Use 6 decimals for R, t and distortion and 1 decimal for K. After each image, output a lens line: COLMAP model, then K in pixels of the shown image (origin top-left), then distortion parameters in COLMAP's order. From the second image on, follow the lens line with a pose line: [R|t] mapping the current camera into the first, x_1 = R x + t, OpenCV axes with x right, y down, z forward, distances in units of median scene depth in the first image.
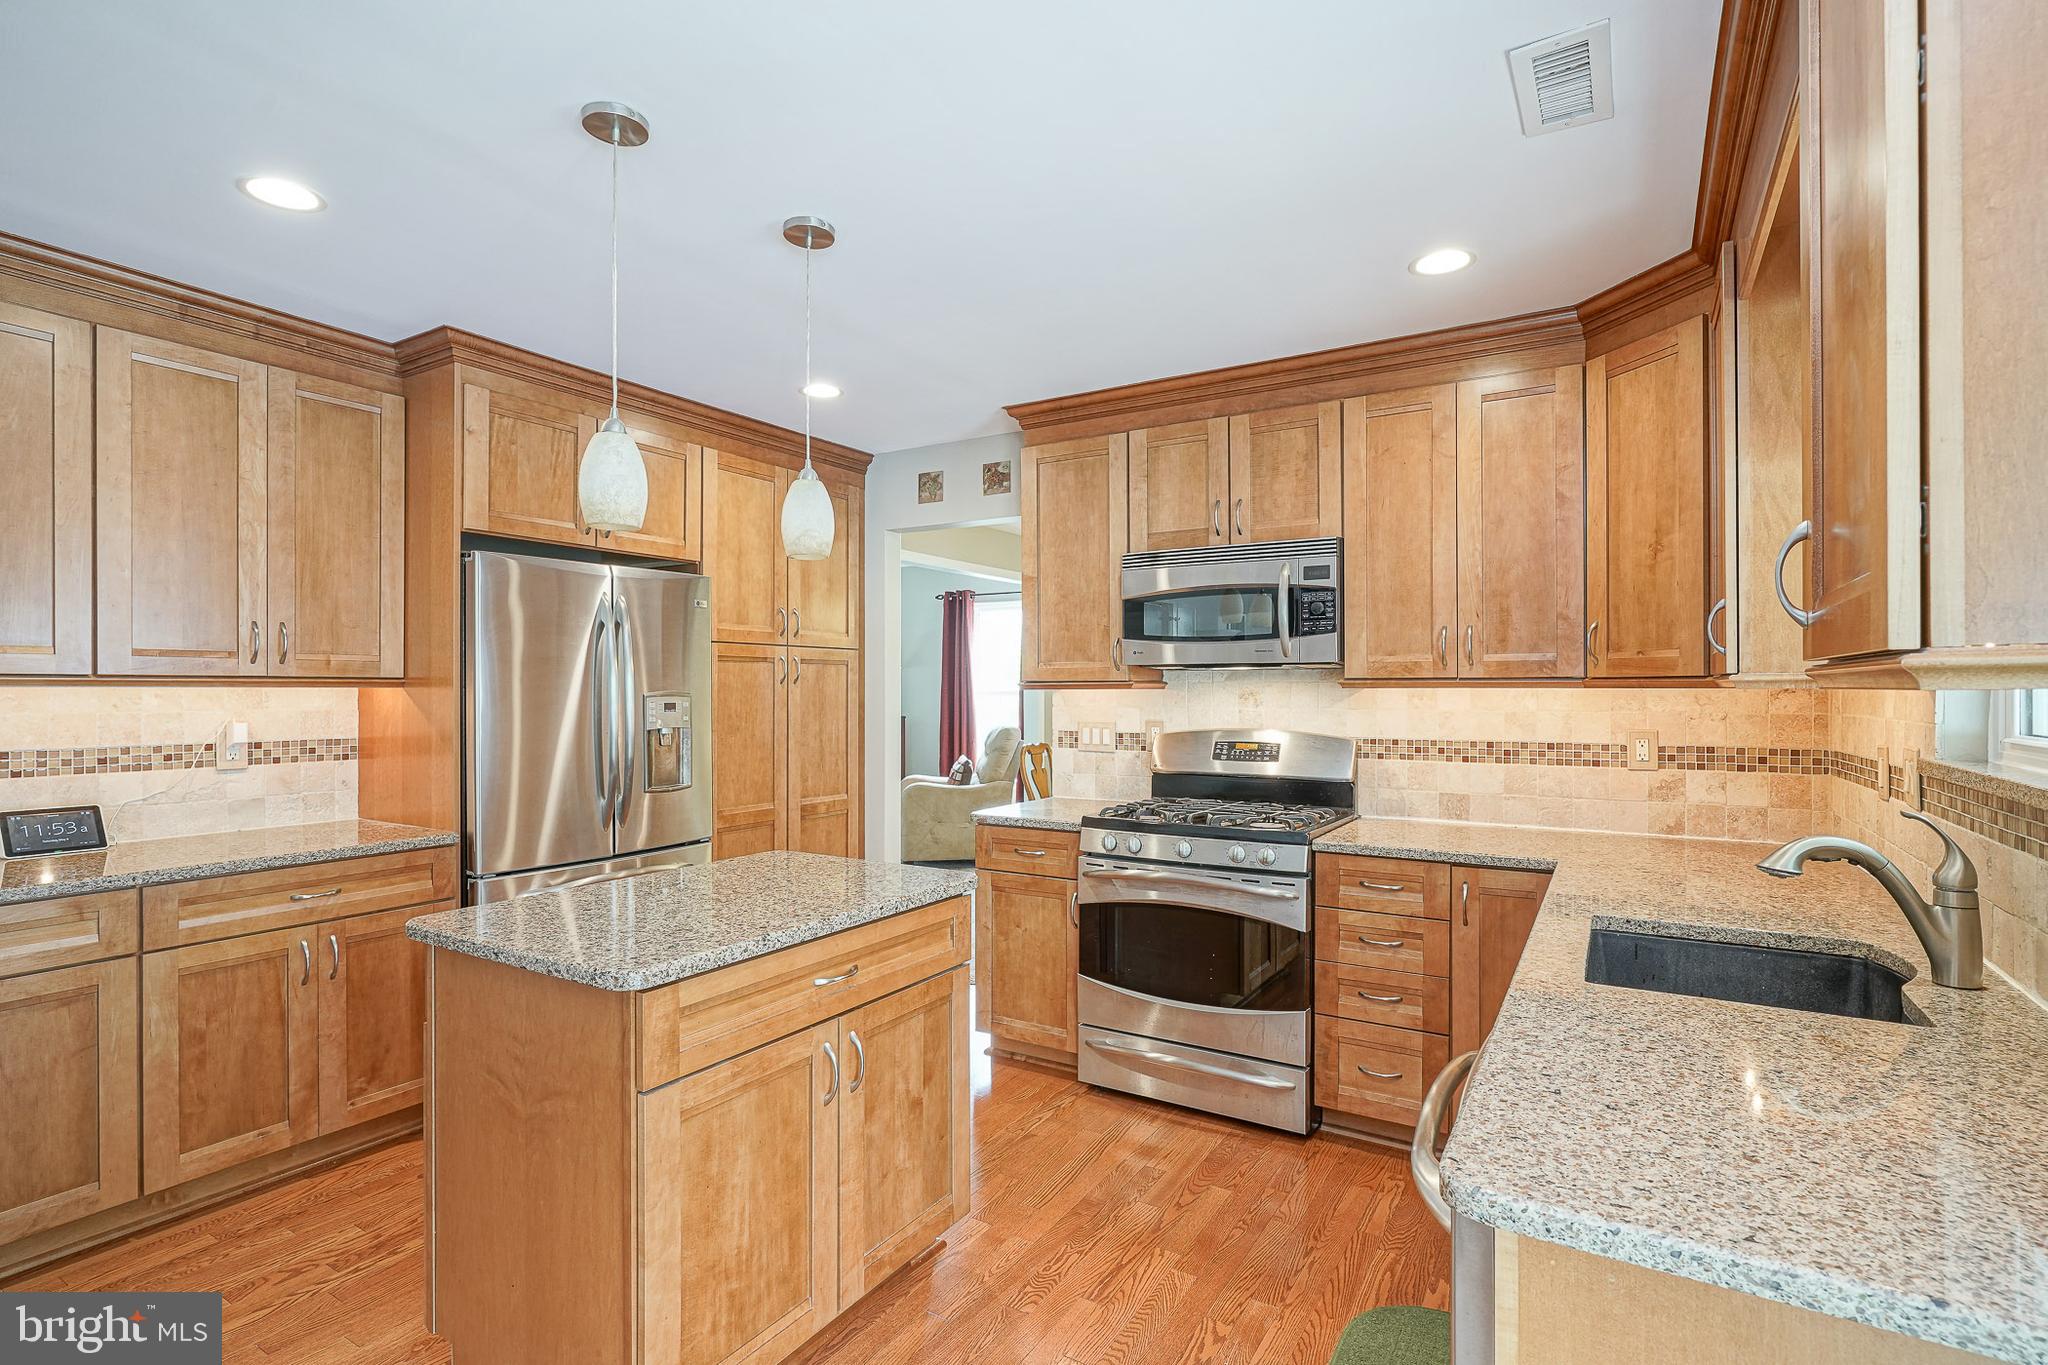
lens RADIAL K [[995.1, 0, 1016.1], [0, 995.1, 691.3], [0, 0, 1]] dist [-0.007938, 0.003676]
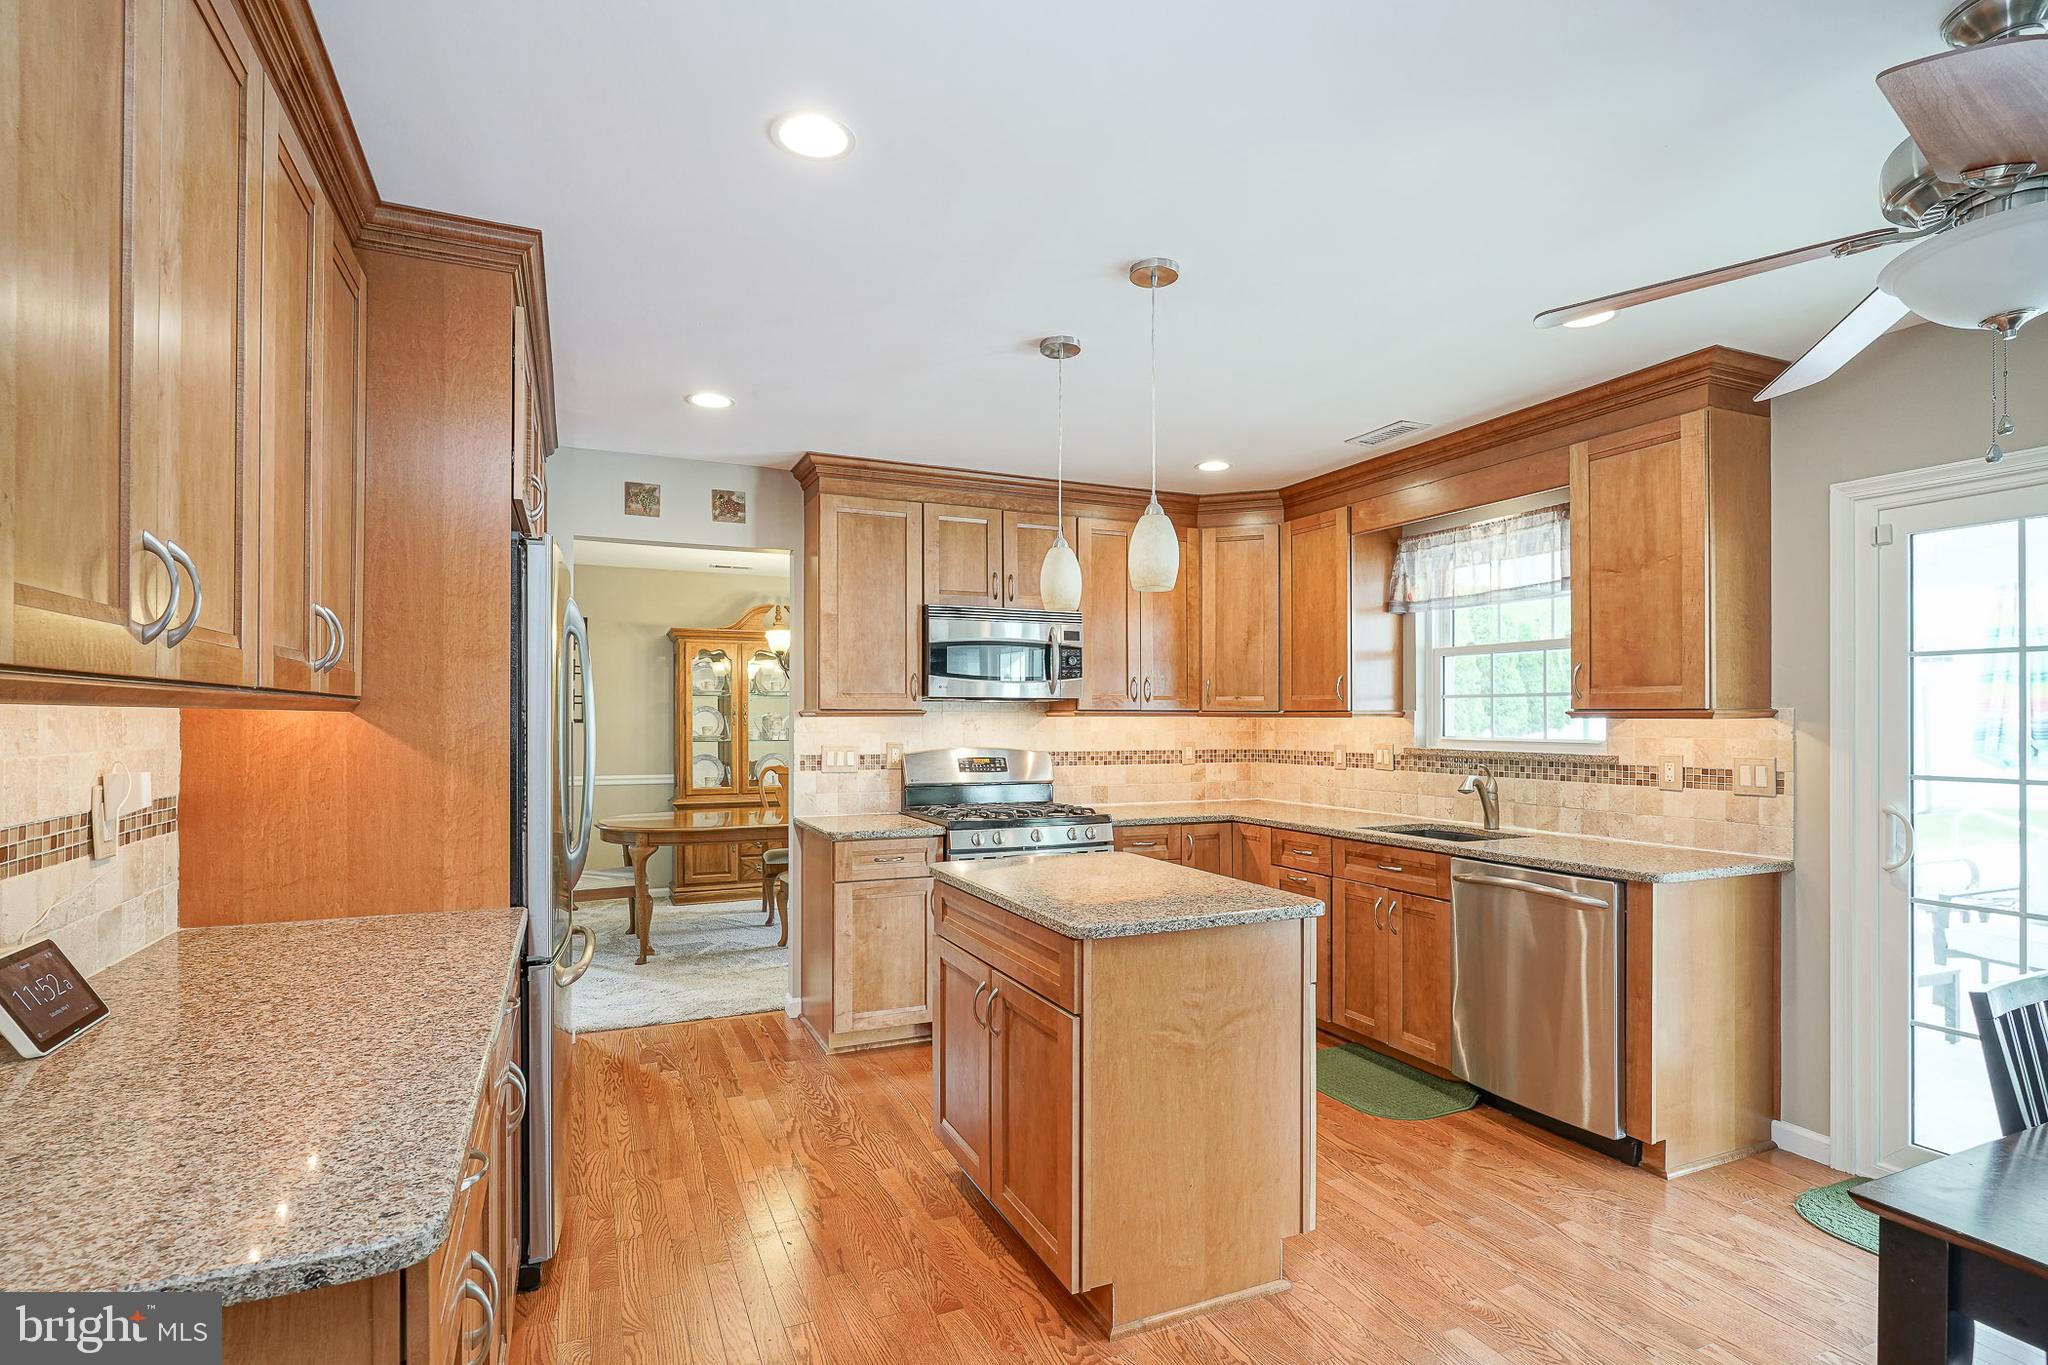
lens RADIAL K [[995.1, 0, 1029.9], [0, 995.1, 717.1], [0, 0, 1]] dist [-0.007938, 0.003676]
pose [[0.554517, 0.002288, 0.832169, -0.884603], [-0.000681, 0.999997, -0.002296, 0.000866], [-0.832172, 0.000706, 0.554517, 0.244735]]
